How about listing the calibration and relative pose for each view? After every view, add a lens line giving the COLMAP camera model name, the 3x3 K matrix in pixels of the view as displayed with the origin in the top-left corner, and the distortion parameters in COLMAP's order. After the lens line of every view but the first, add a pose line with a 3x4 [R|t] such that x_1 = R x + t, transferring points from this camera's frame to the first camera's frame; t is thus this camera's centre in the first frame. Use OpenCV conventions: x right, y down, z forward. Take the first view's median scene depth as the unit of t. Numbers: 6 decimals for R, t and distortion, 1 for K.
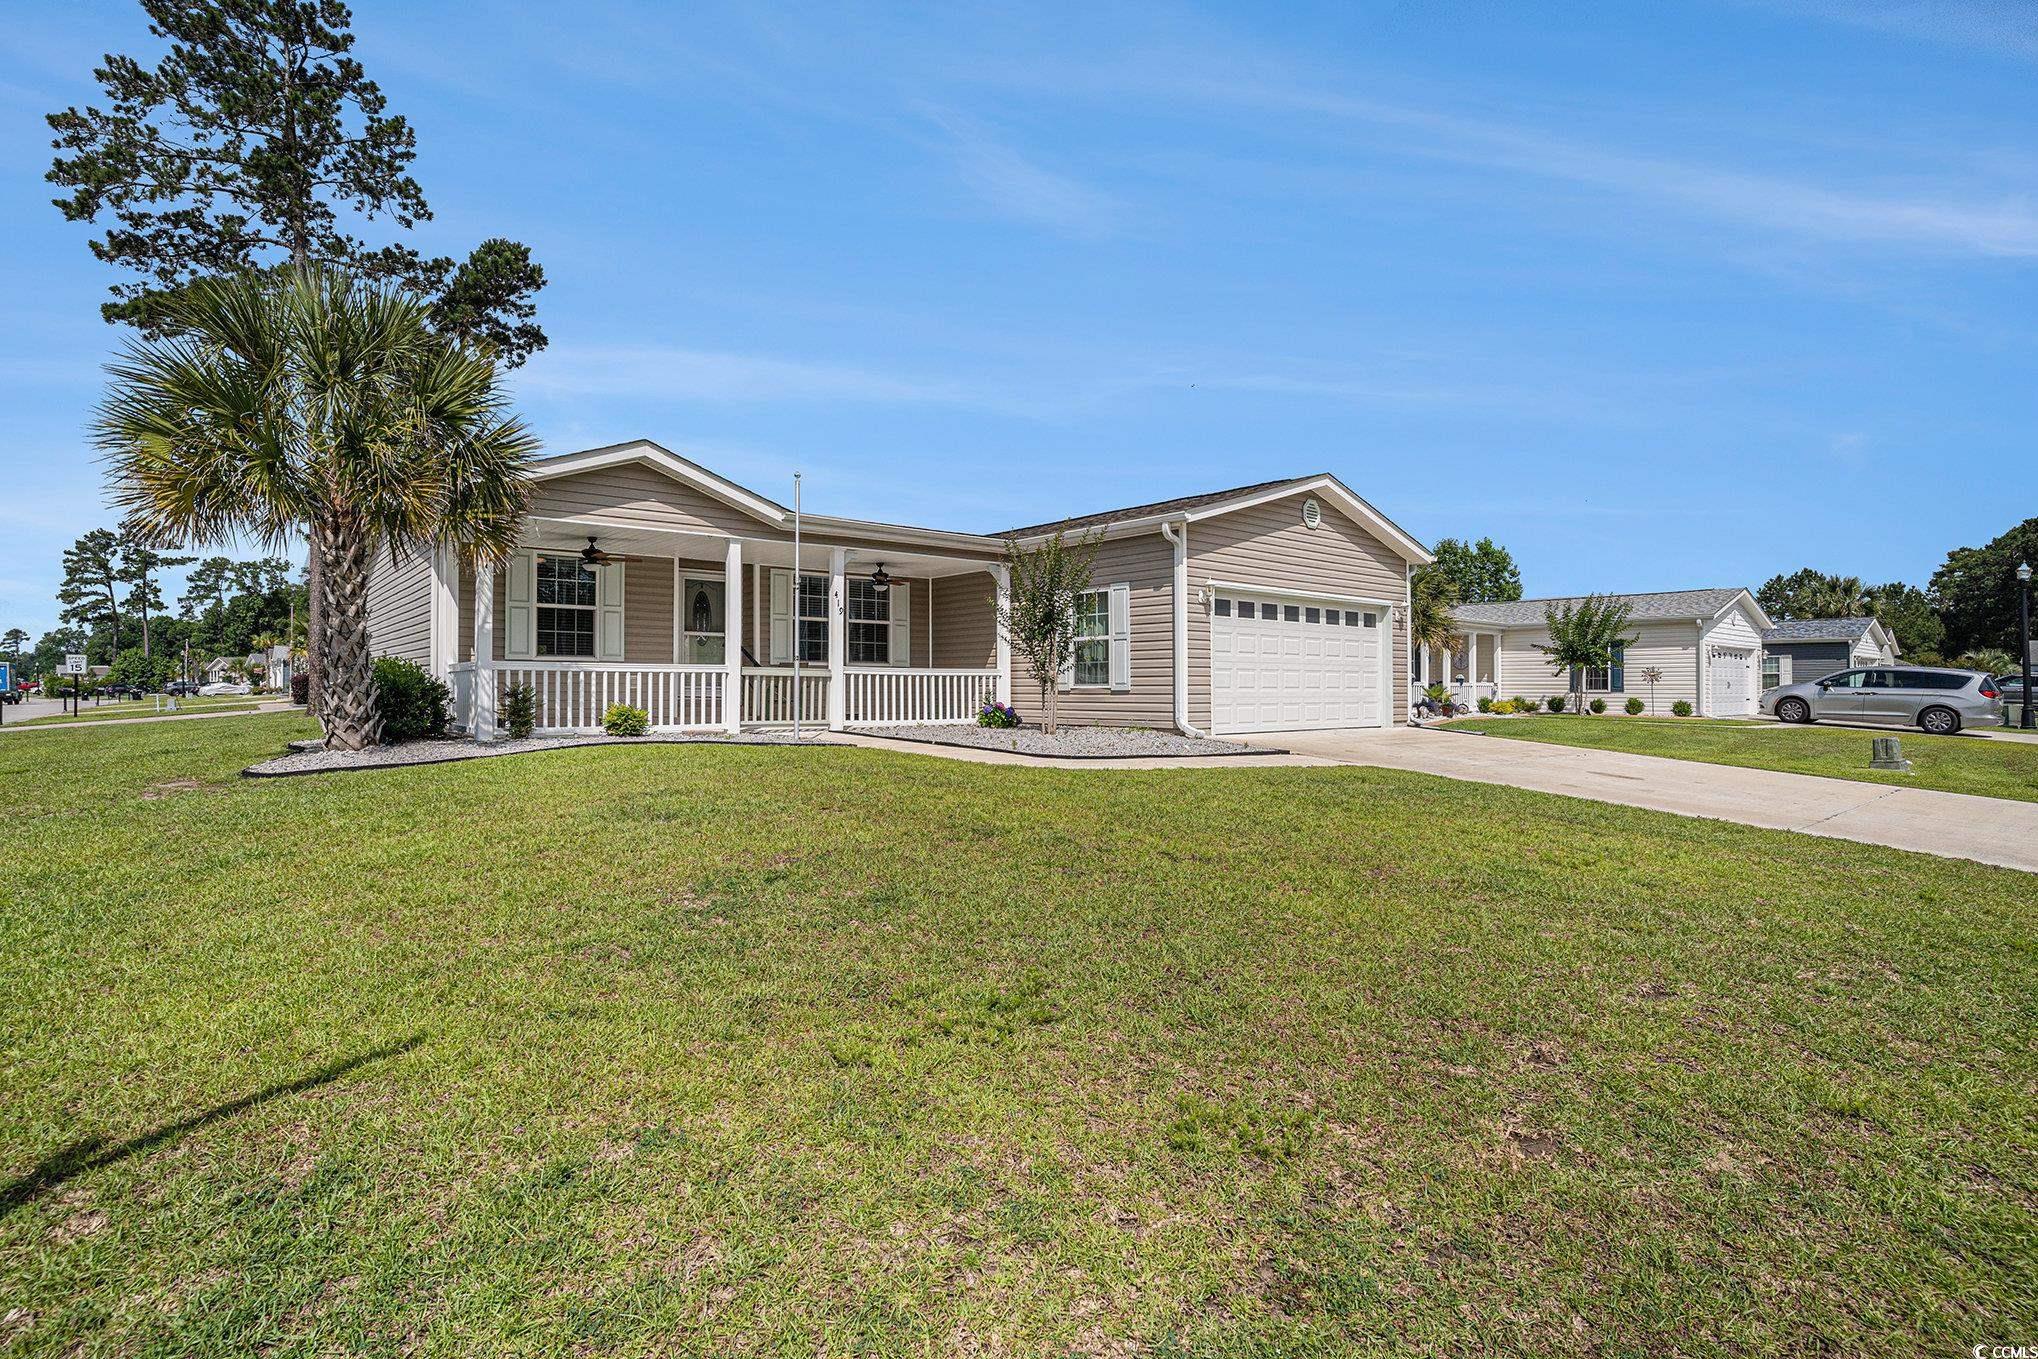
lens RADIAL K [[1011.4, 0, 1012.2], [0, 1011.4, 668.1], [0, 0, 1]] dist [-0.076381, 0.030852]
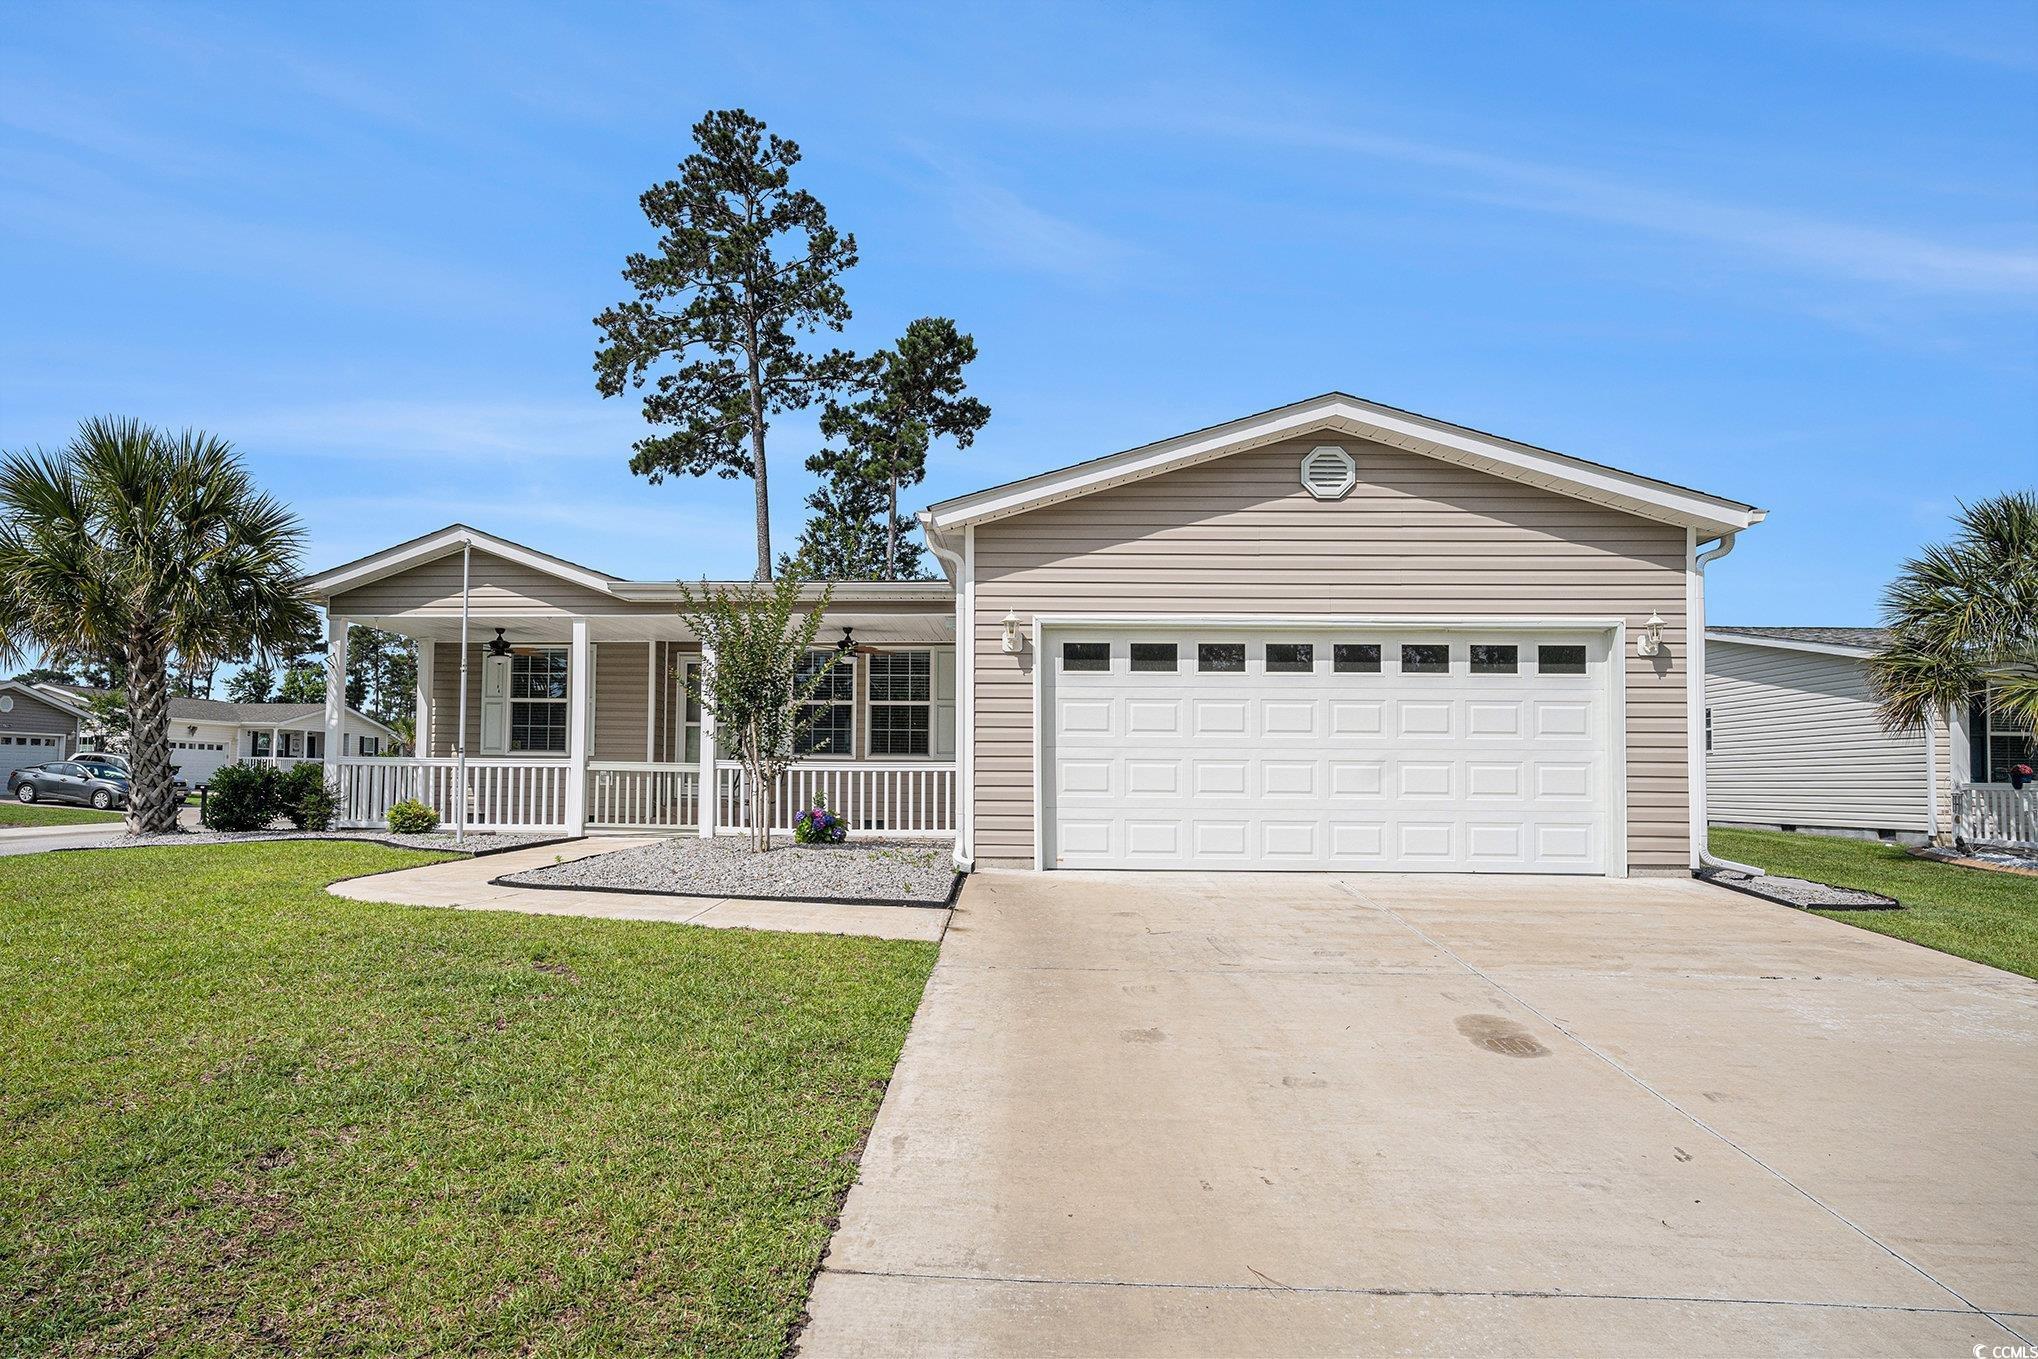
lens RADIAL K [[1223.3, 0, 1019.0], [0, 1223.3, 679.5], [0, 0, 1]] dist [-0.063713, 0.000037]
pose [[0.722348, -0.054176, -0.689404, 0.574687], [0.002012, 0.997087, -0.076247, 0.007357], [0.691526, 0.053690, 0.720353, 0.382447]]
